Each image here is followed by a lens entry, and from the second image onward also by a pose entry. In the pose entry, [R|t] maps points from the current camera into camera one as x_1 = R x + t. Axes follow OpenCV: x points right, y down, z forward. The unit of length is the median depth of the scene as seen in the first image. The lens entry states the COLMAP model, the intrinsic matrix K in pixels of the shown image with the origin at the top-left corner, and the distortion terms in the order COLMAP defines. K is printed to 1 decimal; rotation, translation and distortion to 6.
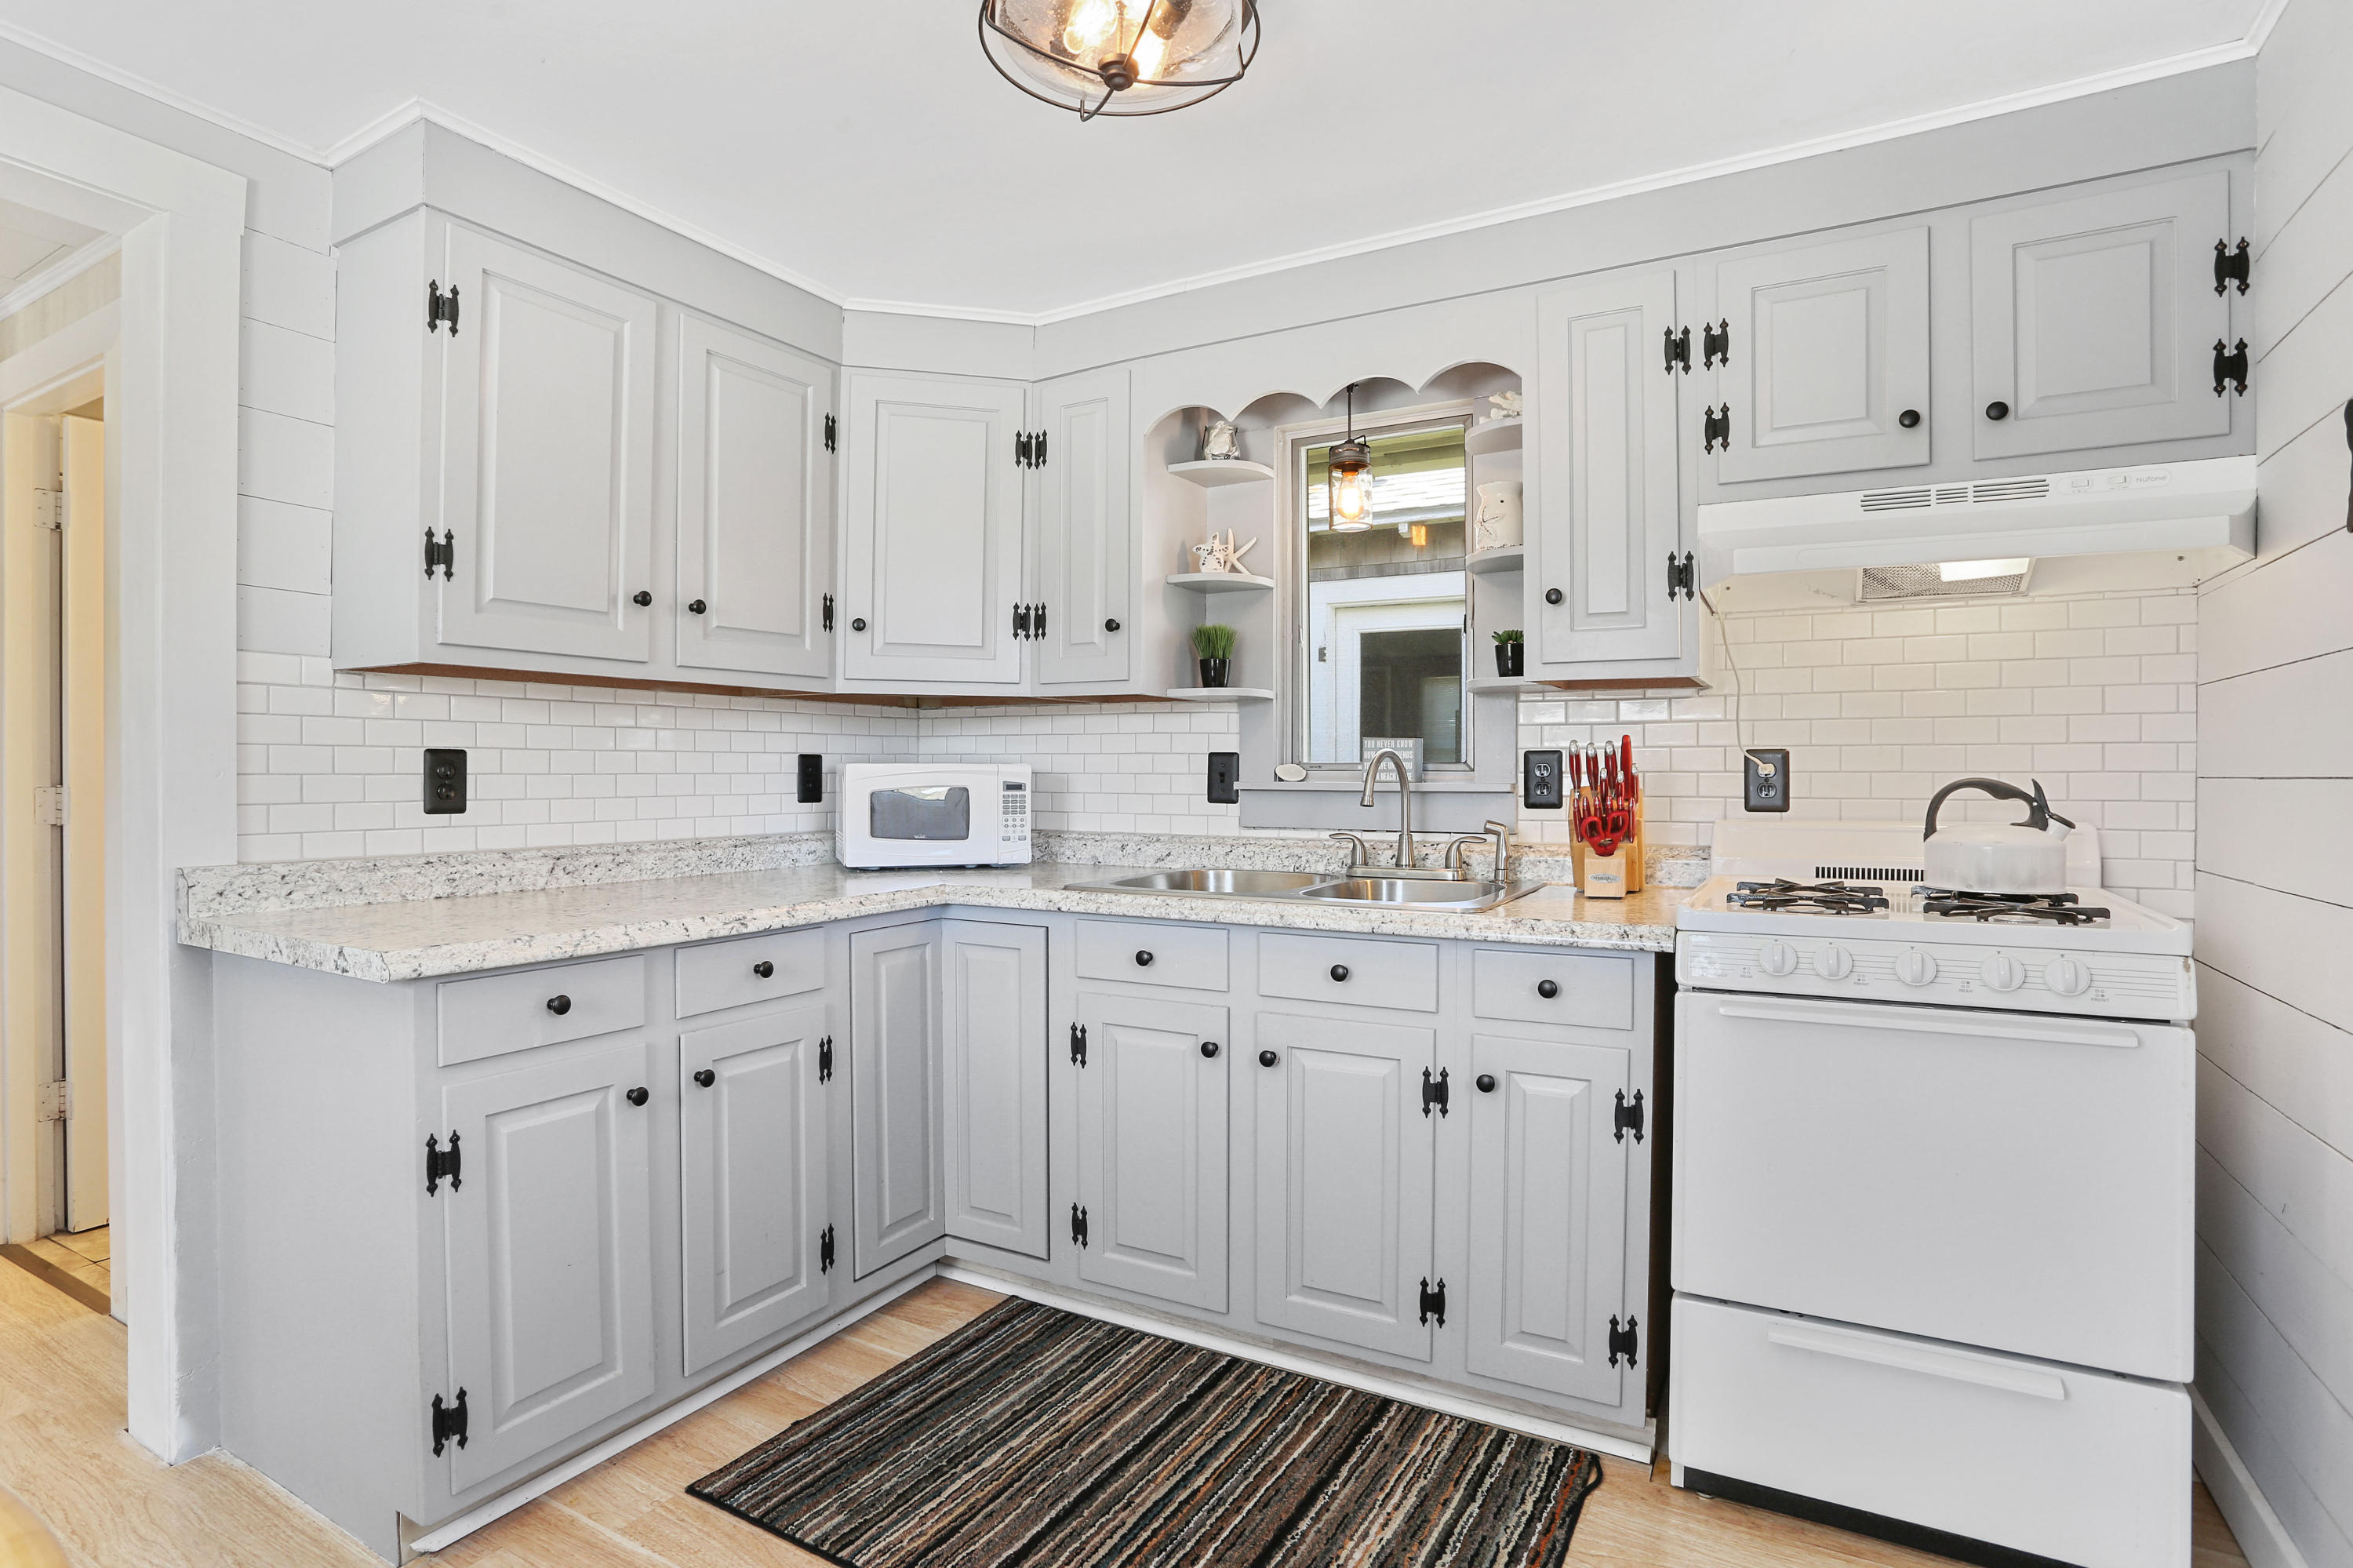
lens RADIAL K [[1182.8, 0, 1160.0], [0, 1182.8, 770.3], [0, 0, 1]] dist [-0.032412, 0.013293]
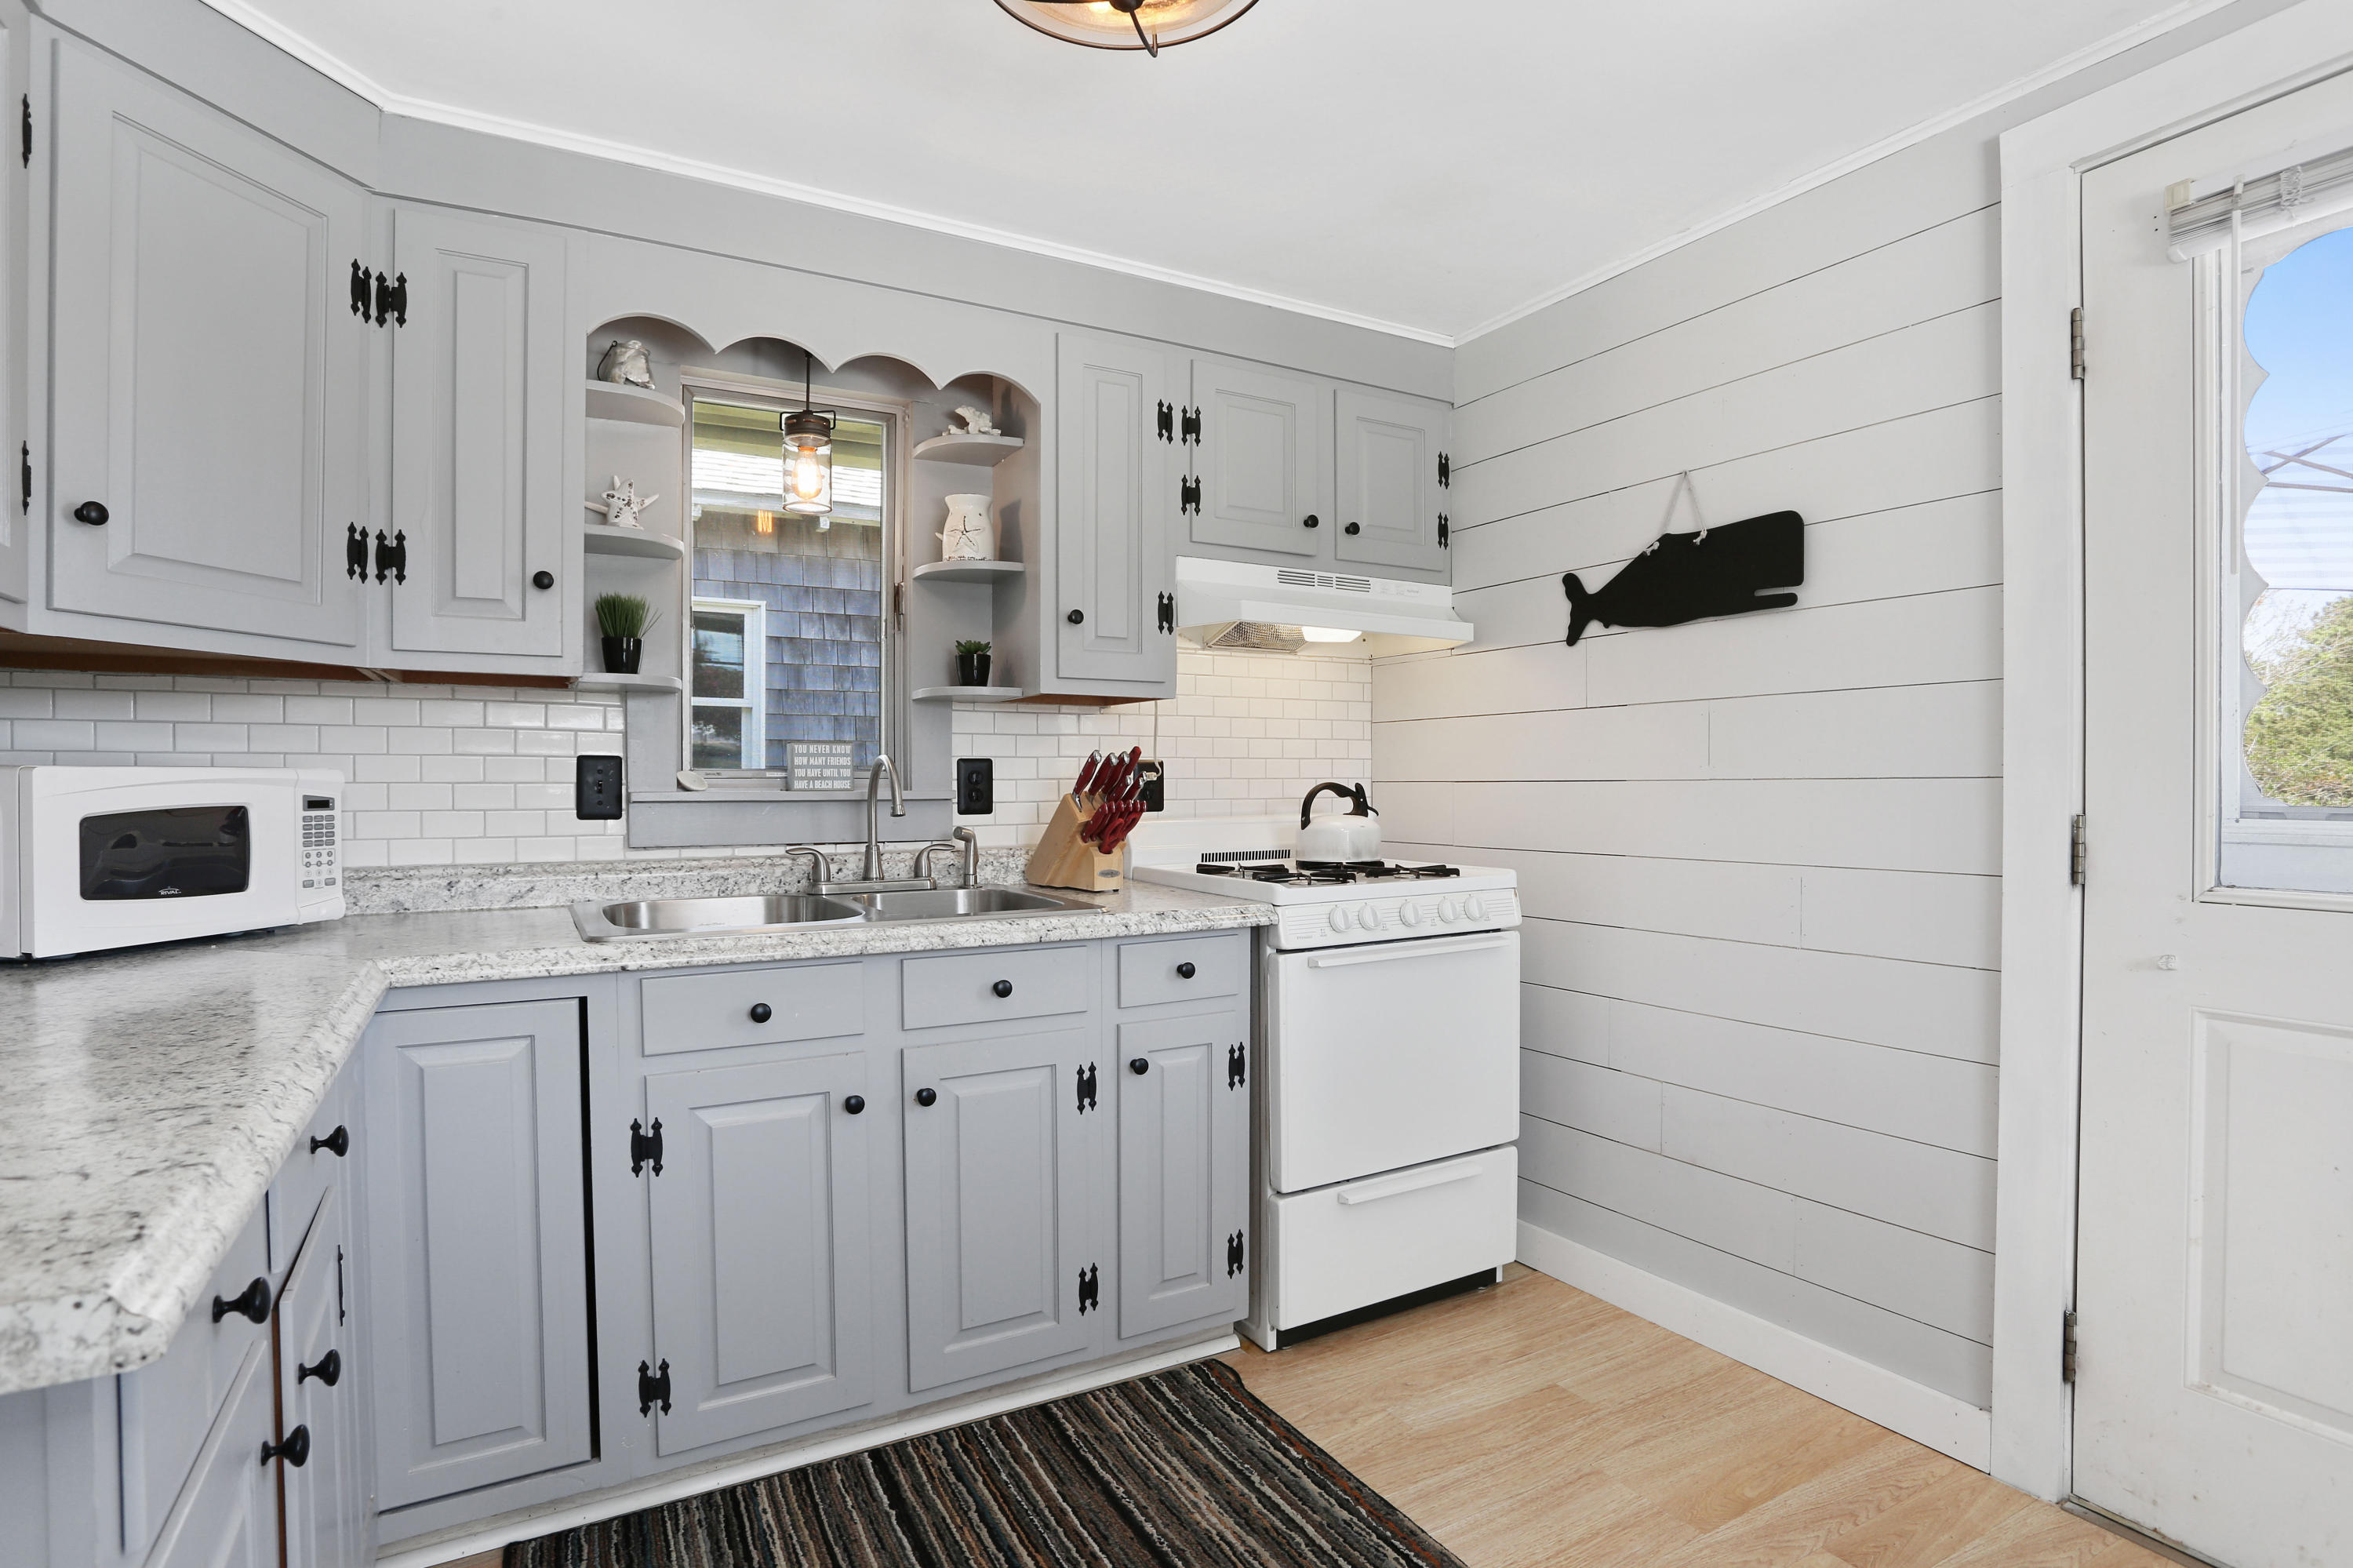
lens RADIAL K [[1182.8, 0, 1165.0], [0, 1182.8, 788.1], [0, 0, 1]] dist [-0.032412, 0.013293]
pose [[0.530703, -0.010195, 0.847497, -0.590311], [0.001041, 0.999935, 0.011376, -0.002437], [-0.847557, -0.005155, 0.530679, 0.378215]]
